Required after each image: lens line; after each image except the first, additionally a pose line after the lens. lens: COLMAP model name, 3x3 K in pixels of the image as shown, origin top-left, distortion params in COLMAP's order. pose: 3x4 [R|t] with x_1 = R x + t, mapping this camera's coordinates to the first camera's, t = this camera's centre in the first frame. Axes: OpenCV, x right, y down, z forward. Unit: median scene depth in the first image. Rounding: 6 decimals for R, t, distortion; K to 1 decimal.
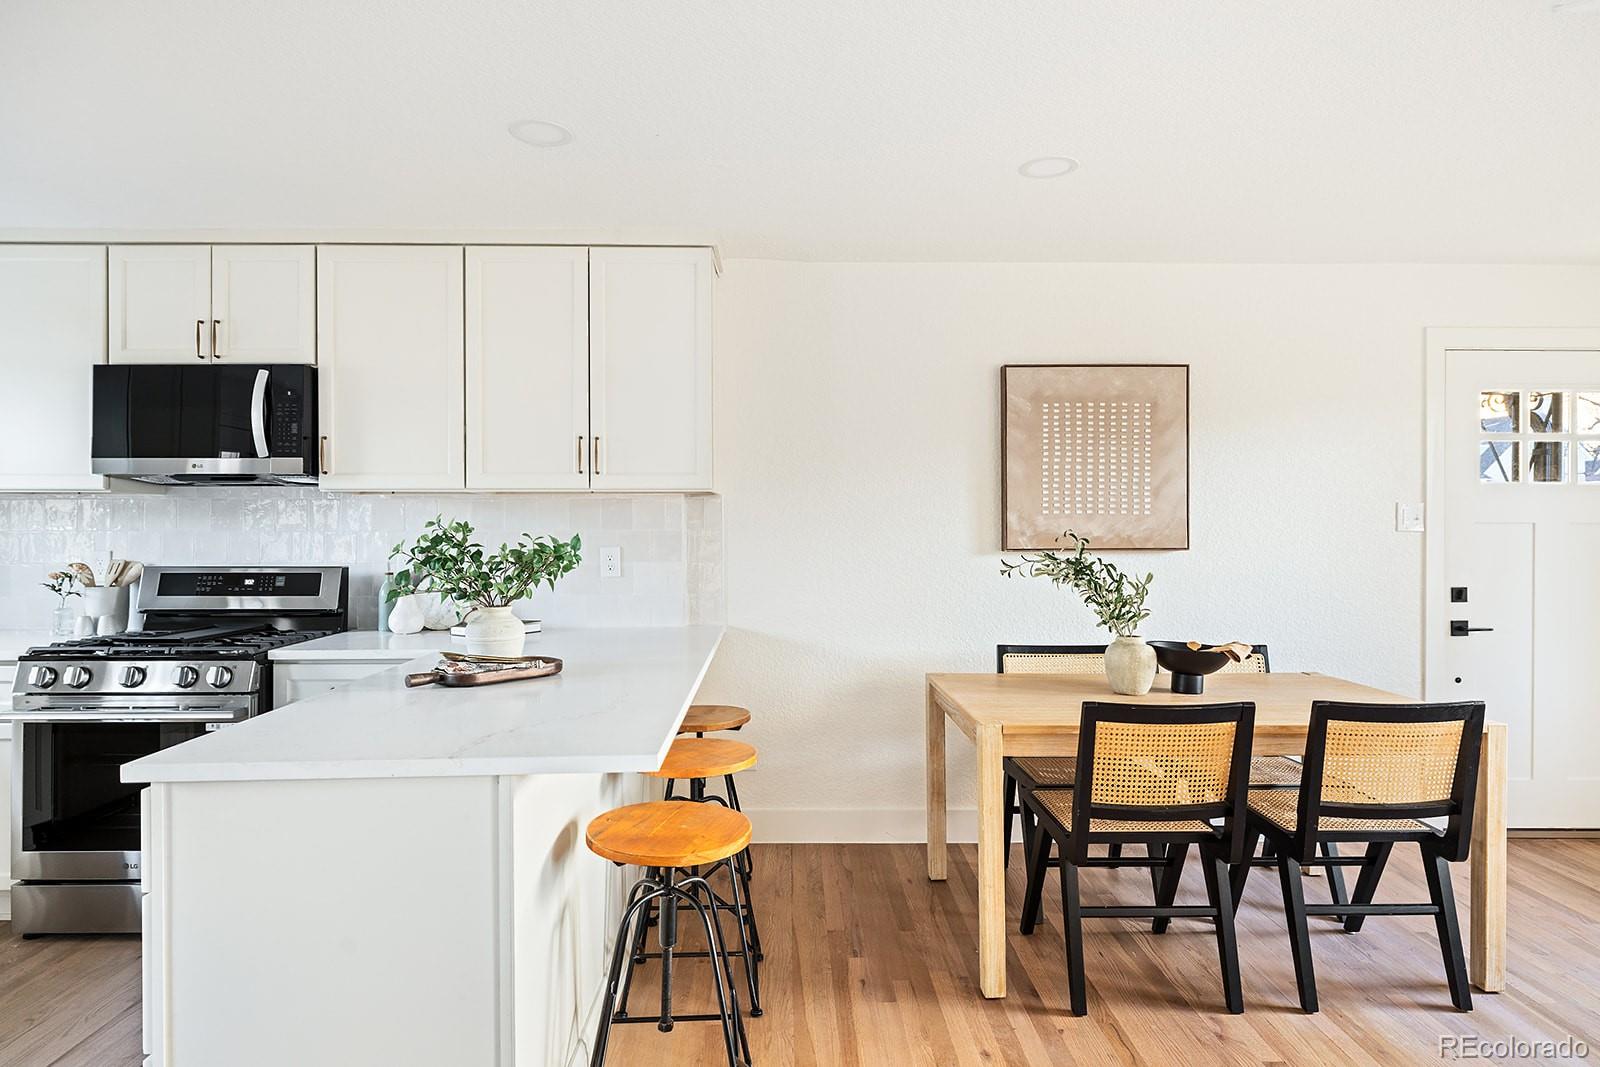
lens RADIAL K [[917.4, 0, 802.6], [0, 917.4, 527.3], [0, 0, 1]] dist [0.003188, 0.001090]
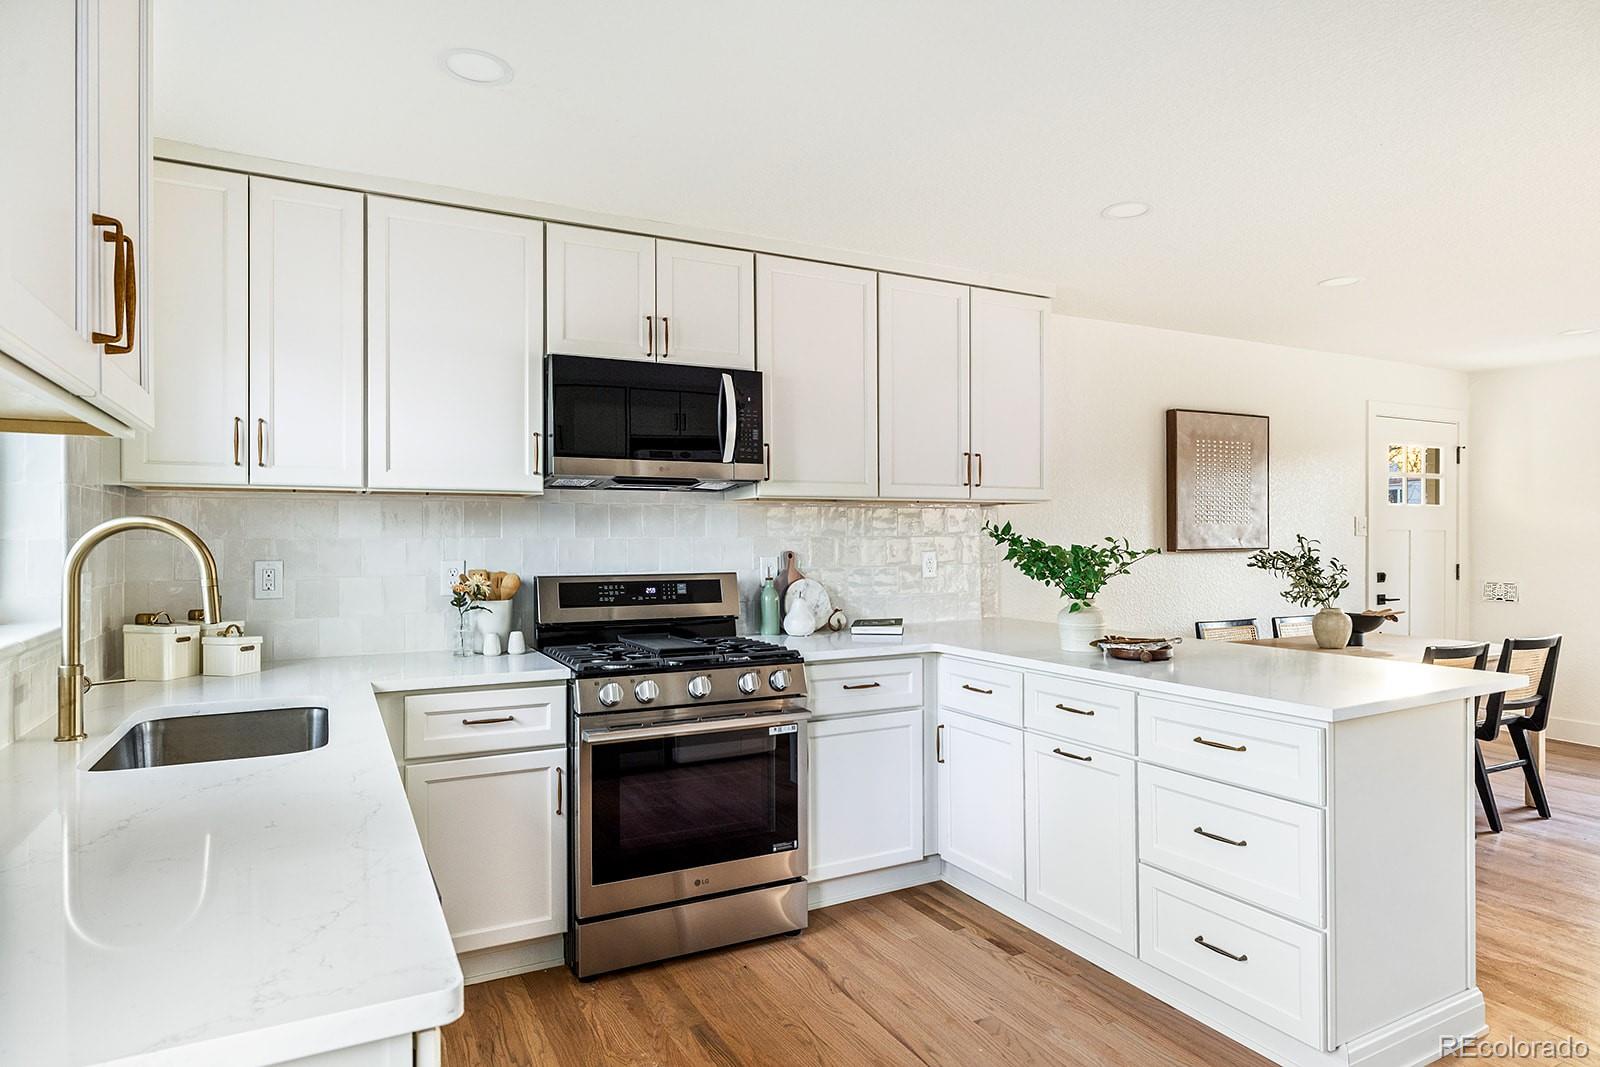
lens RADIAL K [[940.3, 0, 857.3], [0, 940.3, 530.4], [0, 0, 1]] dist [0.000892, 0.038631]
pose [[0.880513, 0.001628, 0.474020, -0.924429], [-0.001068, 0.999998, -0.001452, -0.001709], [-0.474021, 0.000772, 0.880513, 0.040049]]
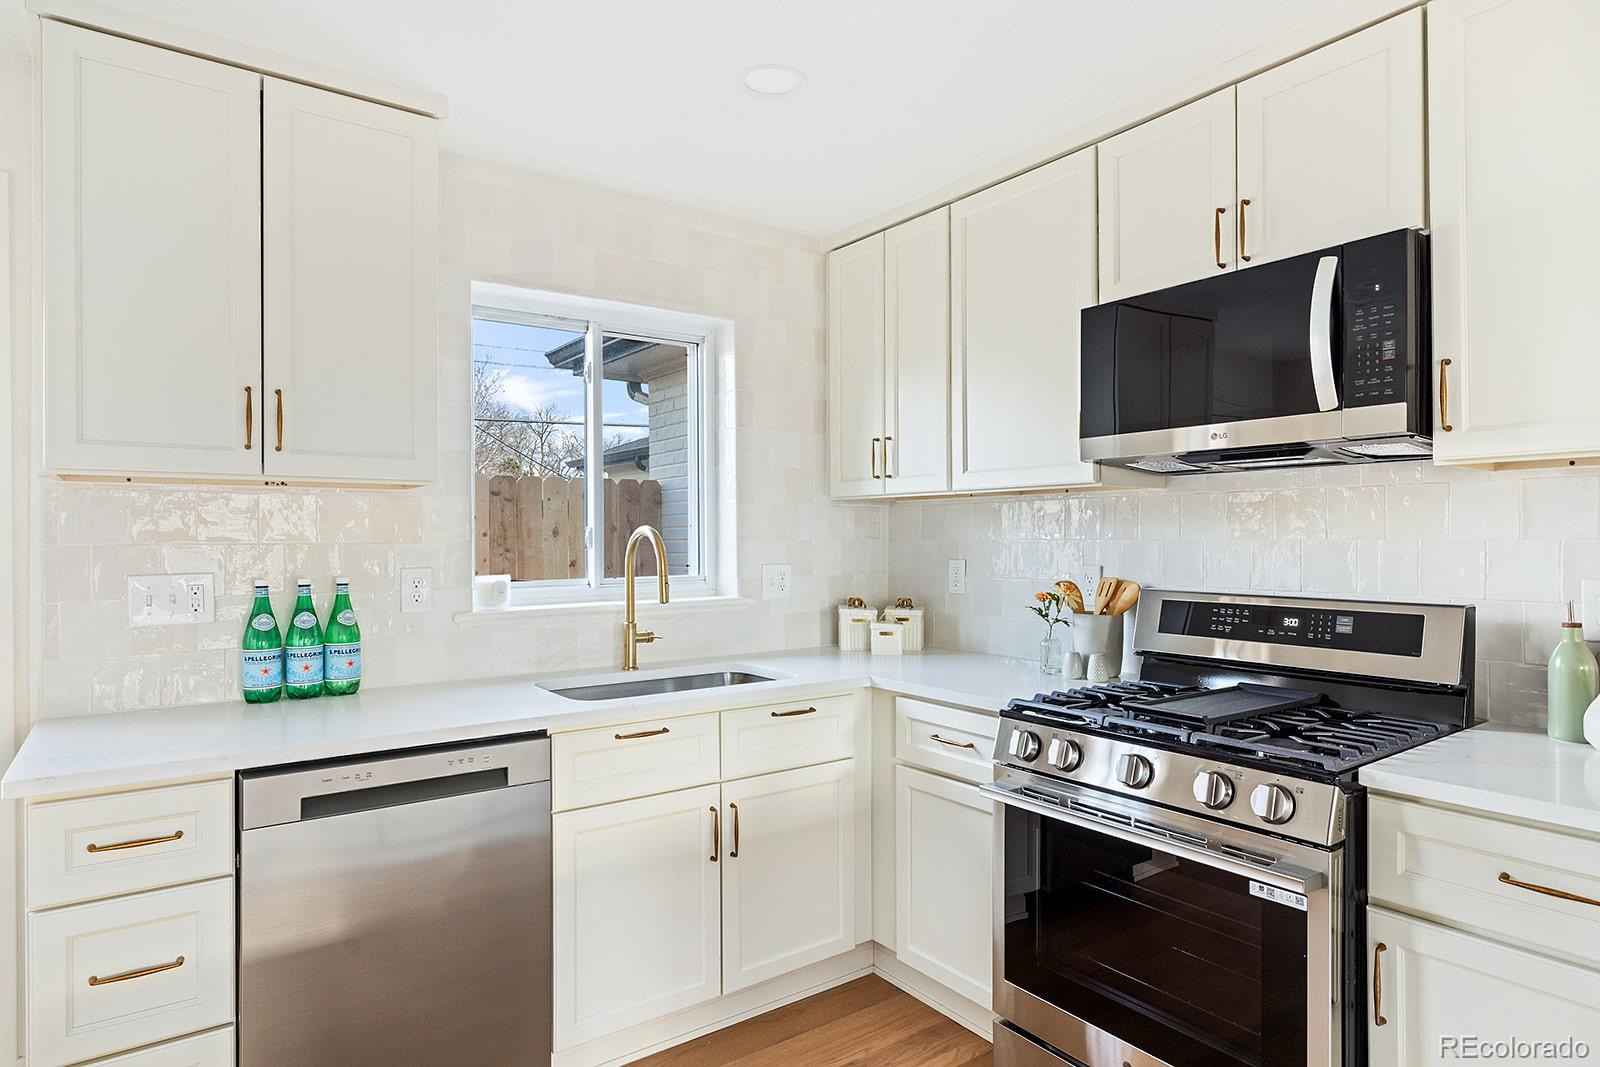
lens RADIAL K [[911.2, 0, 800.0], [0, 911.2, 533.5], [0, 0, 1]] dist [-0.002878, 0.000373]
pose [[0.578258, -0.004572, -0.815841, -0.309867], [0.003152, 0.999989, -0.003370, 0.001076], [0.815848, -0.000623, 0.578266, 0.397636]]
